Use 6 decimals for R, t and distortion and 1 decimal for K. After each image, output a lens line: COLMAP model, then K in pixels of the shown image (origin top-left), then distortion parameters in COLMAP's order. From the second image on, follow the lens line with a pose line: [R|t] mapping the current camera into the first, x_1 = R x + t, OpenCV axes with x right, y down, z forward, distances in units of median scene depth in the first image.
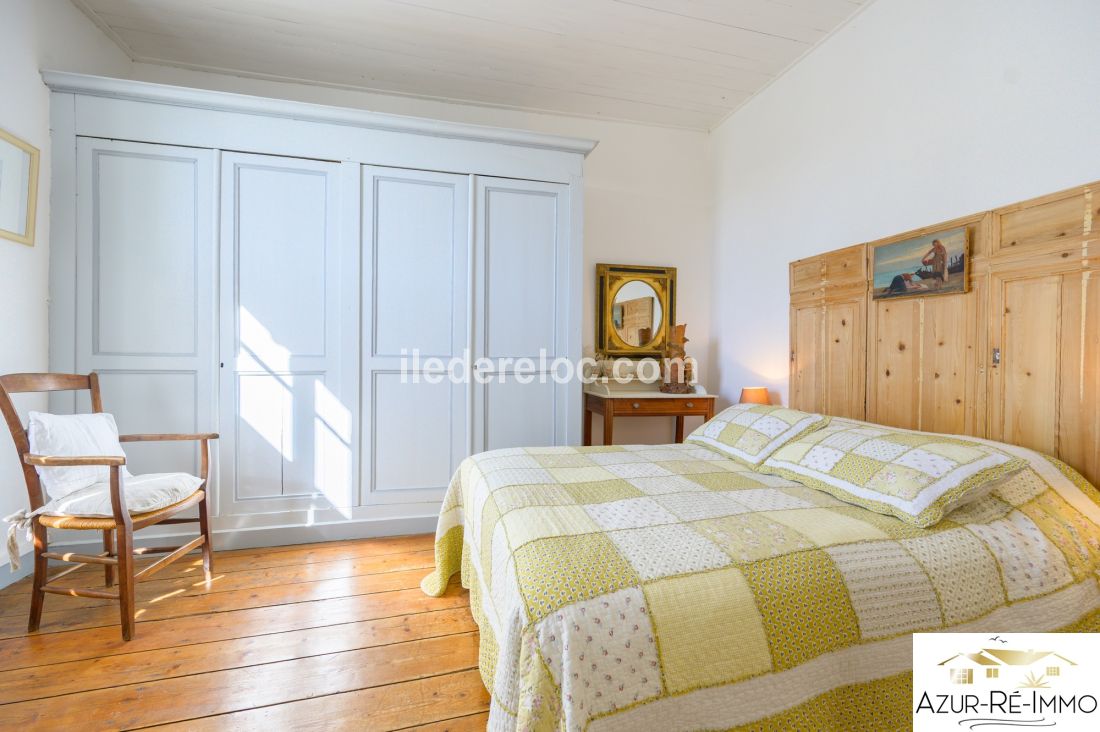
lens RADIAL K [[431.7, 0, 550.0], [0, 431.7, 366.0], [0, 0, 1]] dist [0.000013, -0.000026]
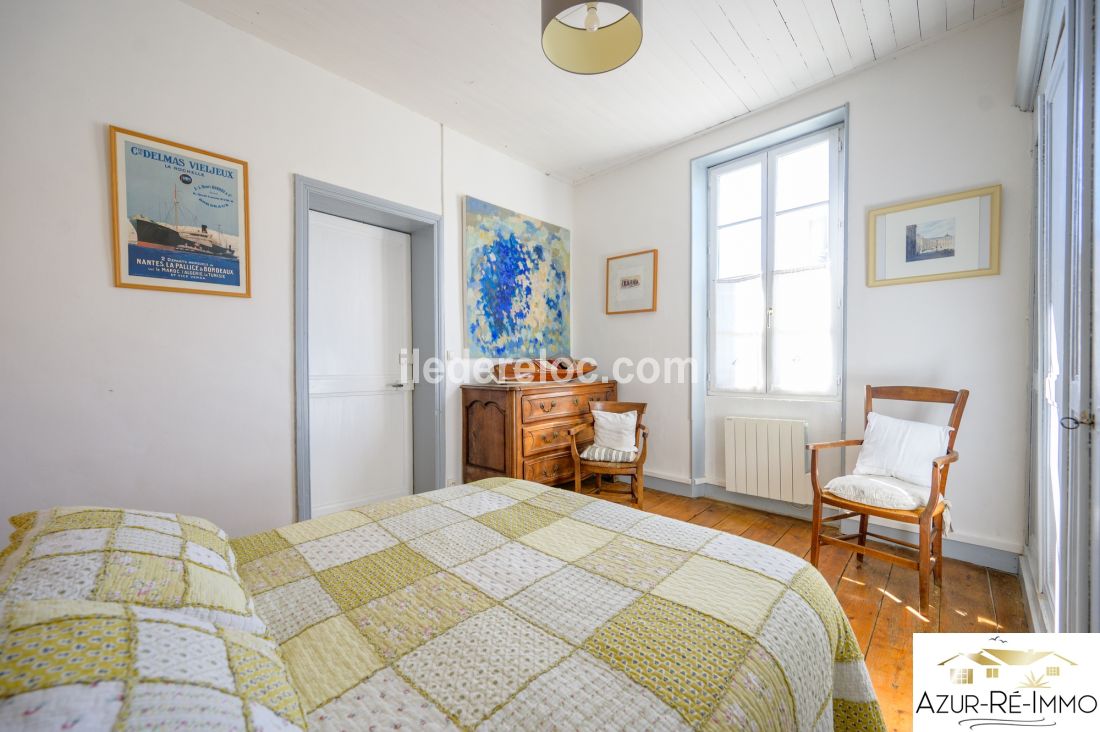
lens RADIAL K [[431.7, 0, 550.0], [0, 431.7, 366.0], [0, 0, 1]] dist [0.000013, -0.000026]
pose [[-0.852664, 0.004324, -0.522441, 0.624818], [-0.005773, 0.999827, 0.017697, -0.083529], [0.522427, 0.018105, -0.852492, 2.036300]]
